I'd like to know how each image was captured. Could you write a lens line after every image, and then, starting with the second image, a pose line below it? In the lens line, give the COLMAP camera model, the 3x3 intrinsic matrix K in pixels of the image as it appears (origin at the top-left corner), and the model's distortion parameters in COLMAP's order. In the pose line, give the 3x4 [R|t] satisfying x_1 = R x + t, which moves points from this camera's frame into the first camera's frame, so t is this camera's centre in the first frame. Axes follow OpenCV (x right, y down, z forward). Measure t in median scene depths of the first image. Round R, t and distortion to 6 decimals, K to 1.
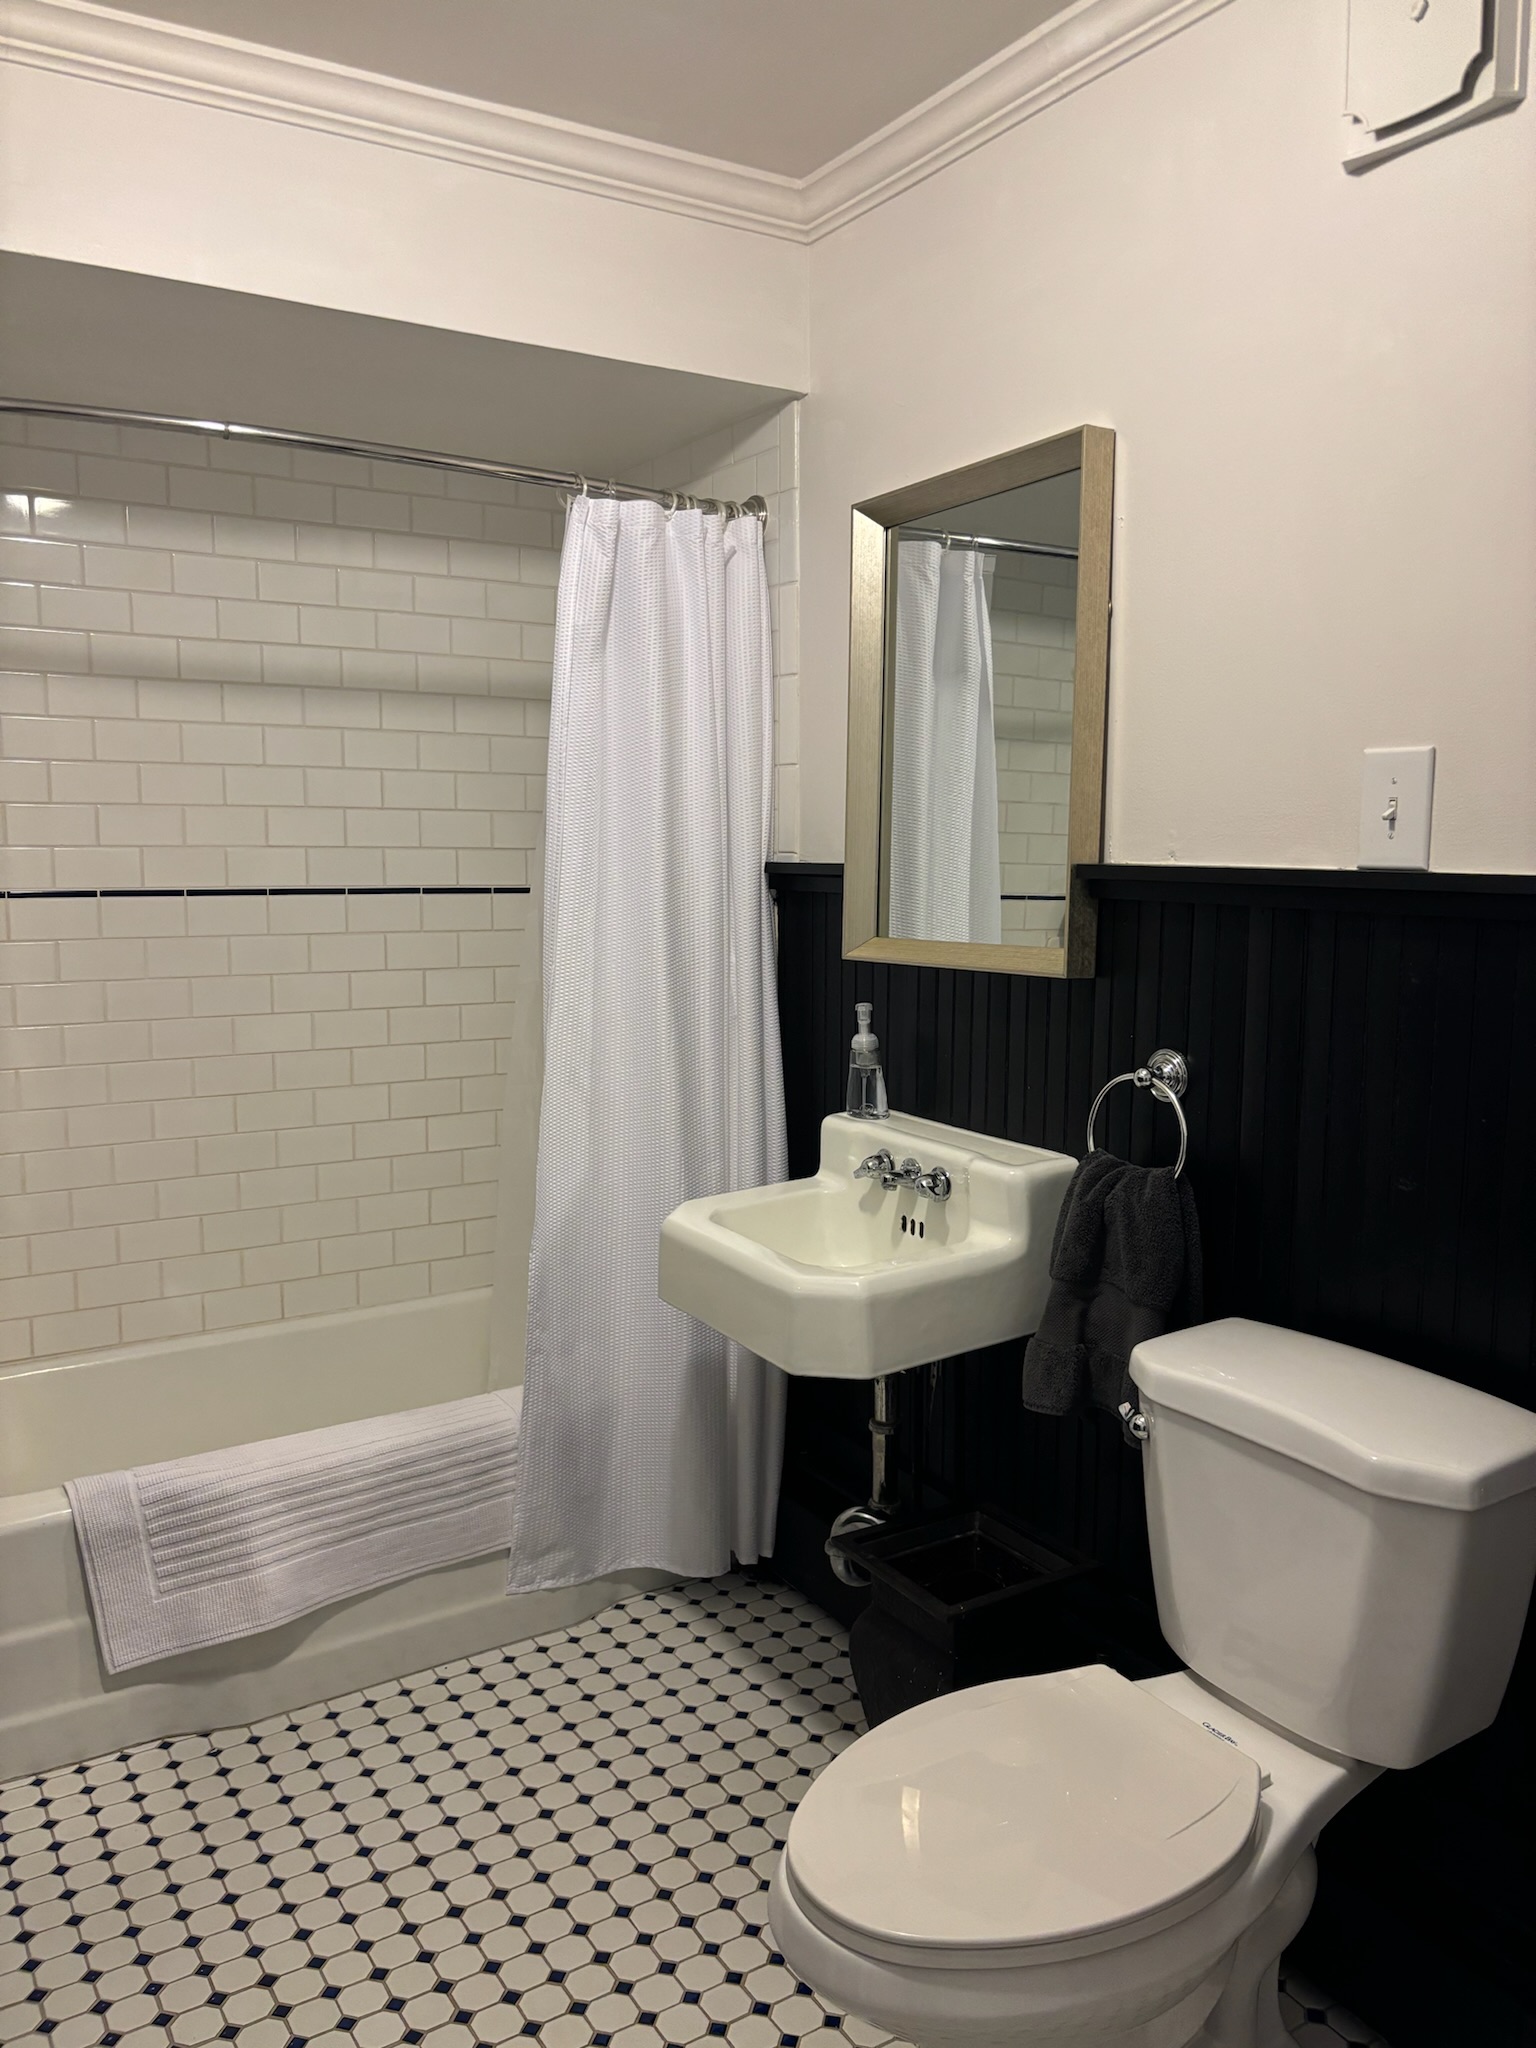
lens RADIAL K [[1547.2, 0, 771.3], [0, 1547.2, 1039.1], [0, 0, 1]] dist [0.016805, -0.040818]
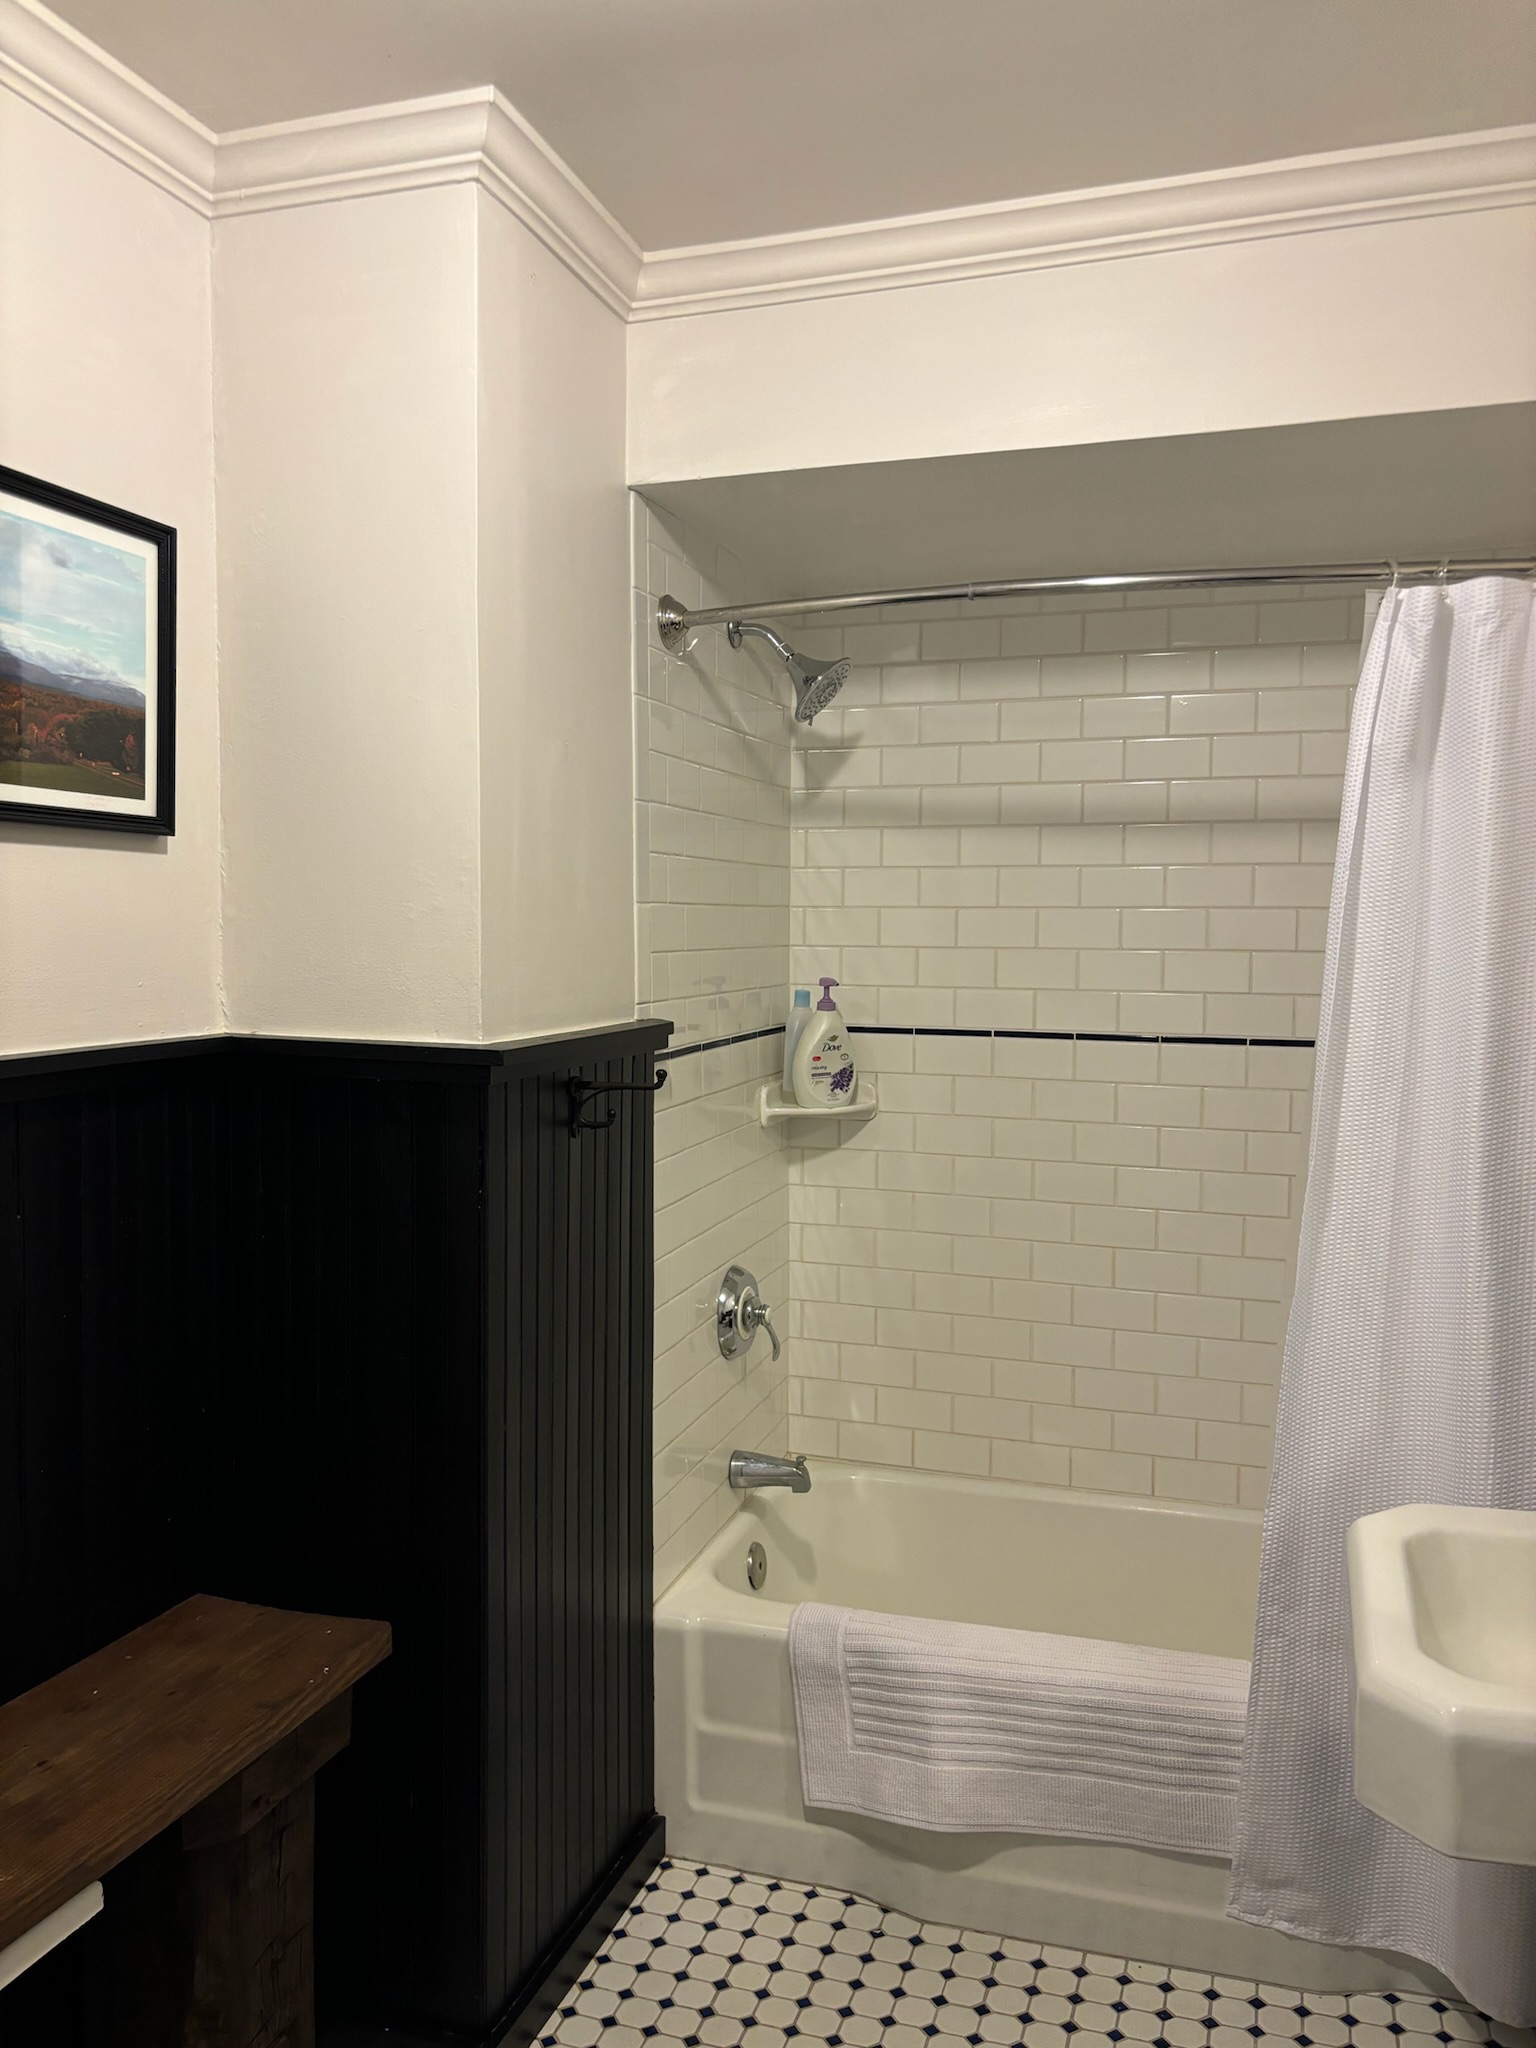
lens RADIAL K [[1547.2, 0, 771.0], [0, 1547.2, 1007.7], [0, 0, 1]] dist [0.016805, -0.040818]
pose [[0.645123, 0.041967, -0.762925, 0.294078], [-0.100784, 0.994440, -0.030520, -0.074419], [0.757402, 0.096579, 0.645766, 0.252605]]
